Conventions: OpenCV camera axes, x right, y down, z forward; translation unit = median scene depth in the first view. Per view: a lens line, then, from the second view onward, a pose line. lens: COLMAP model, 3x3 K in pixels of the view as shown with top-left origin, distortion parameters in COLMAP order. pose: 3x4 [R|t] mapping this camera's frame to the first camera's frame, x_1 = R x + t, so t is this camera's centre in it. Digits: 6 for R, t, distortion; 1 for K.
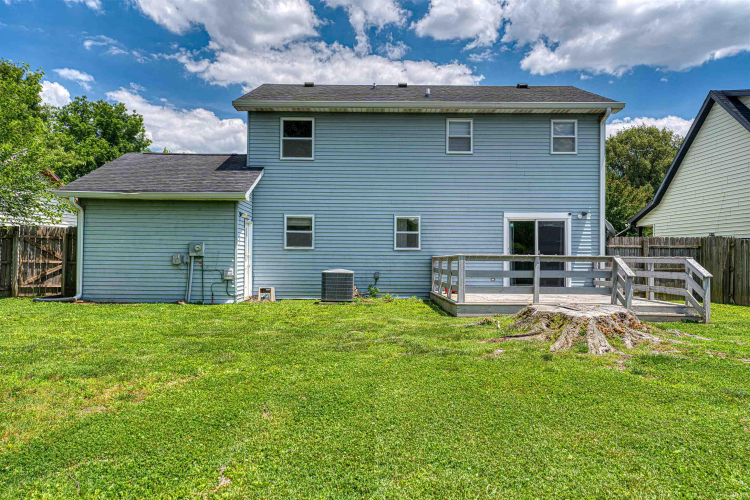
lens RADIAL K [[562.8, 0, 372.2], [0, 562.8, 254.1], [0, 0, 1]] dist [0.006147, 0.000624]
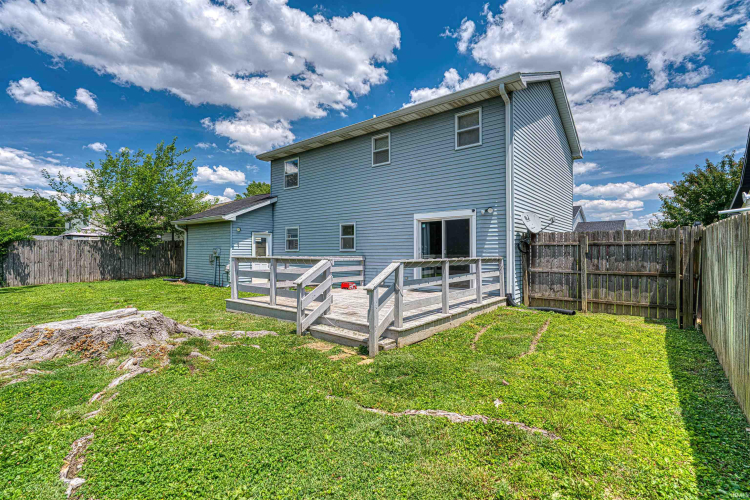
lens RADIAL K [[346.2, 0, 378.1], [0, 346.2, 243.9], [0, 0, 1]] dist [-0.011453, 0.003930]
pose [[0.775460, -0.022629, -0.630991, 0.586507], [0.007369, 0.999614, -0.026792, -0.001962], [0.631353, 0.016127, 0.775328, 0.460417]]
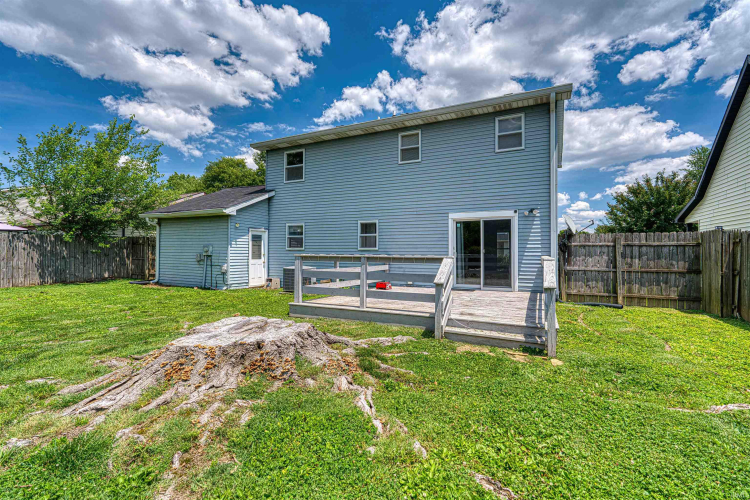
lens RADIAL K [[346.2, 0, 377.4], [0, 346.2, 249.7], [0, 0, 1]] dist [-0.011453, 0.003930]
pose [[0.892365, -0.006151, -0.451273, 0.405851], [0.003657, 0.999973, -0.006398, -0.002846], [0.451300, 0.004059, 0.892363, 0.363915]]
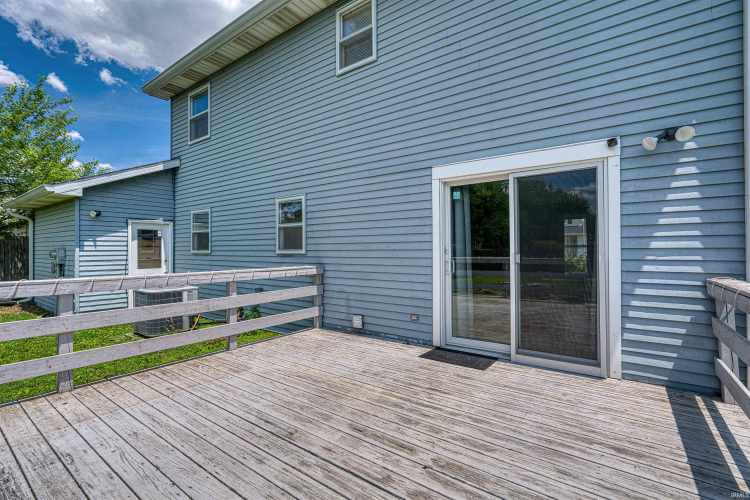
lens RADIAL K [[346.2, 0, 378.8], [0, 346.2, 247.0], [0, 0, 1]] dist [-0.011453, 0.003930]
pose [[0.801765, -0.013391, -0.597489, 0.360599], [0.013014, 0.999903, -0.004947, -0.011590], [0.597498, -0.003809, 0.801862, 0.758195]]
